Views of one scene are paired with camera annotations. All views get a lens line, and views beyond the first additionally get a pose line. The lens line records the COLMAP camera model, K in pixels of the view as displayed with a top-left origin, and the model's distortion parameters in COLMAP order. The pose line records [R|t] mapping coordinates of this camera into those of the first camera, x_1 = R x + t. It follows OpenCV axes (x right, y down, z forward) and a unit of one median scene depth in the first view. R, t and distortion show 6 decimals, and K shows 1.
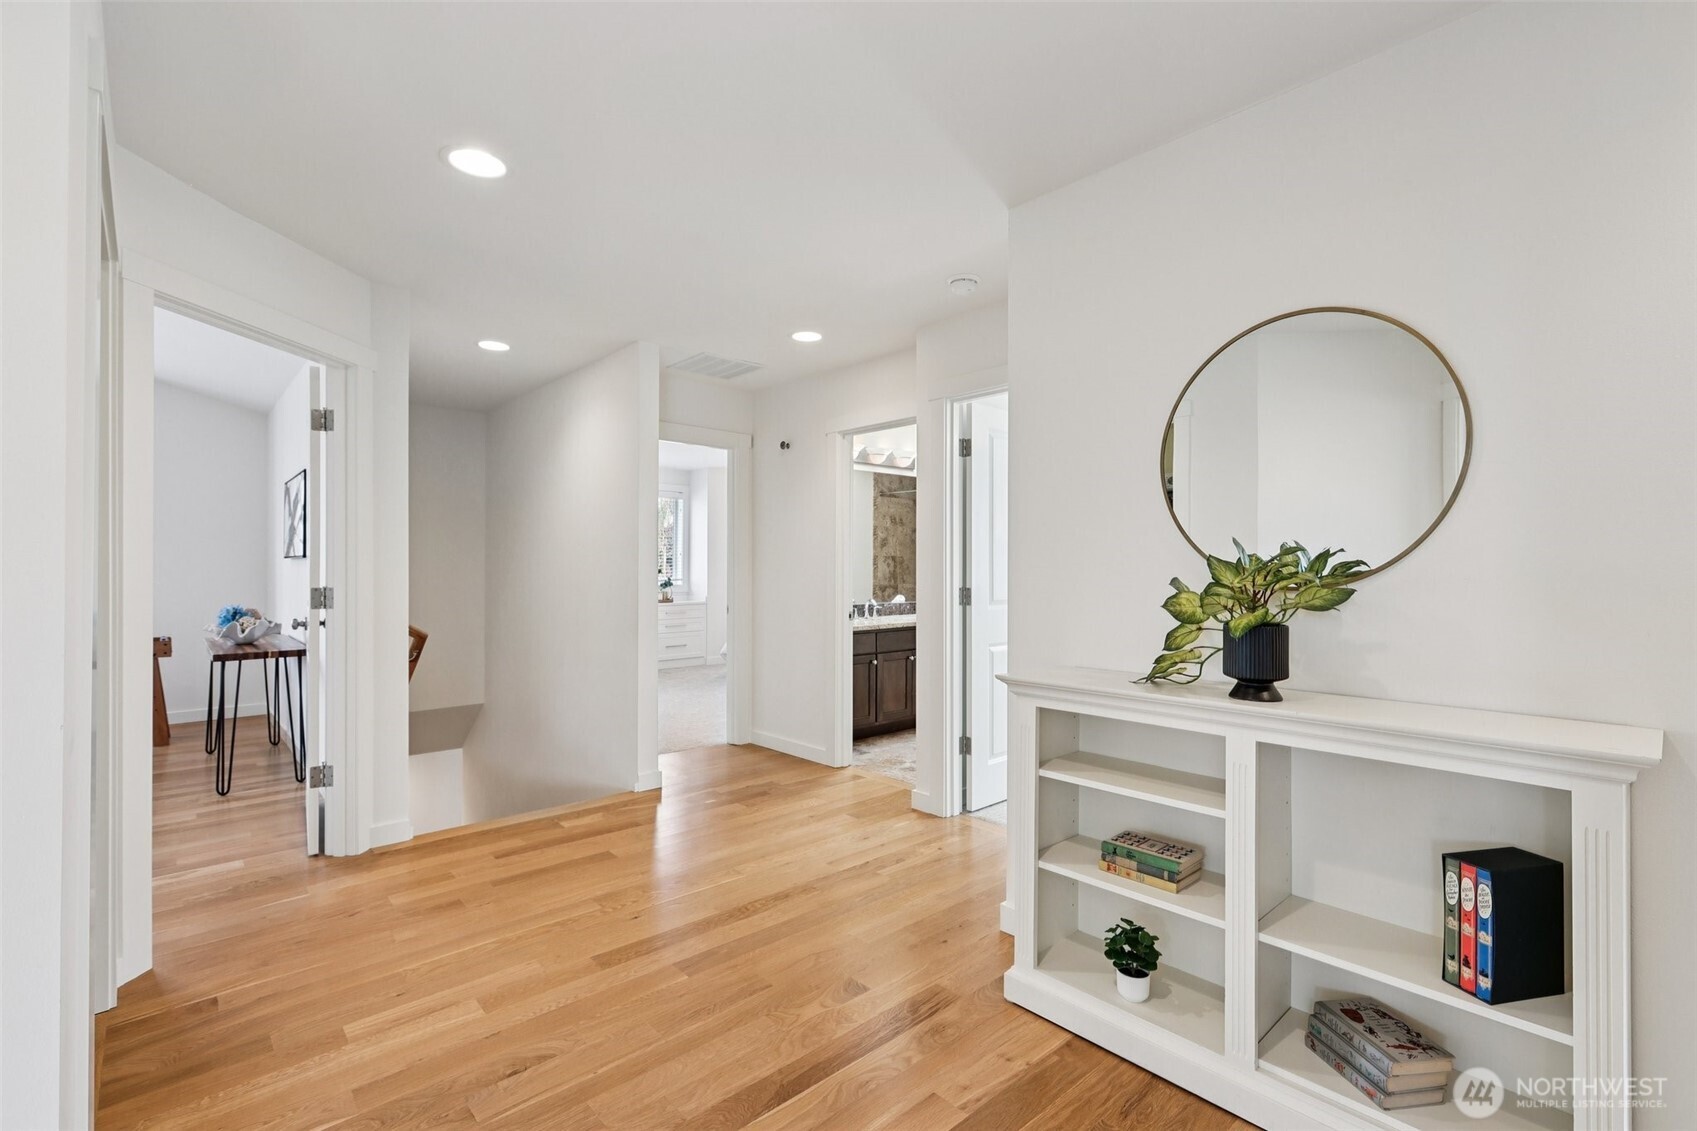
lens RADIAL K [[764.0, 0, 851.6], [0, 764.0, 567.9], [0, 0, 1]] dist [0.004126, 0.000645]
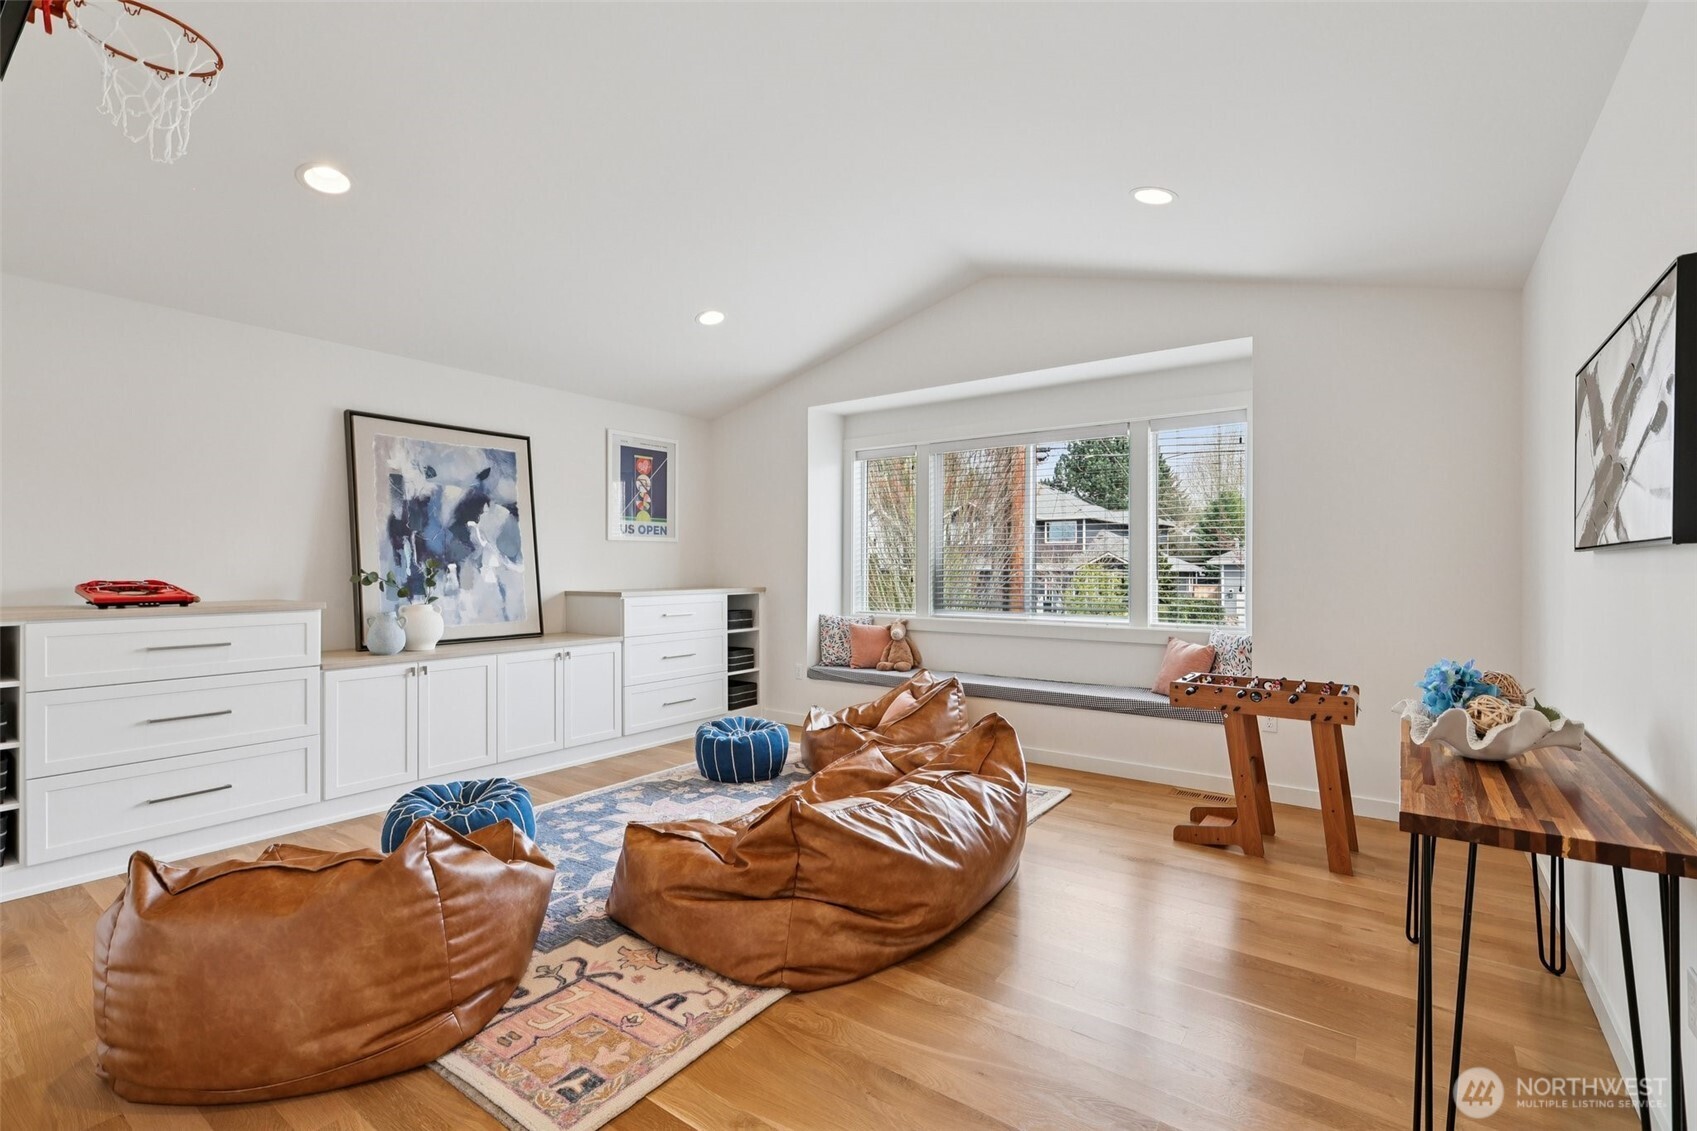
lens RADIAL K [[764.0, 0, 849.3], [0, 764.0, 567.1], [0, 0, 1]] dist [0.004126, 0.000645]
pose [[0.215357, 0.001270, -0.976535, -0.465312], [0.005899, 0.999979, 0.002602, -0.007180], [0.976518, -0.006321, 0.215345, 0.581235]]
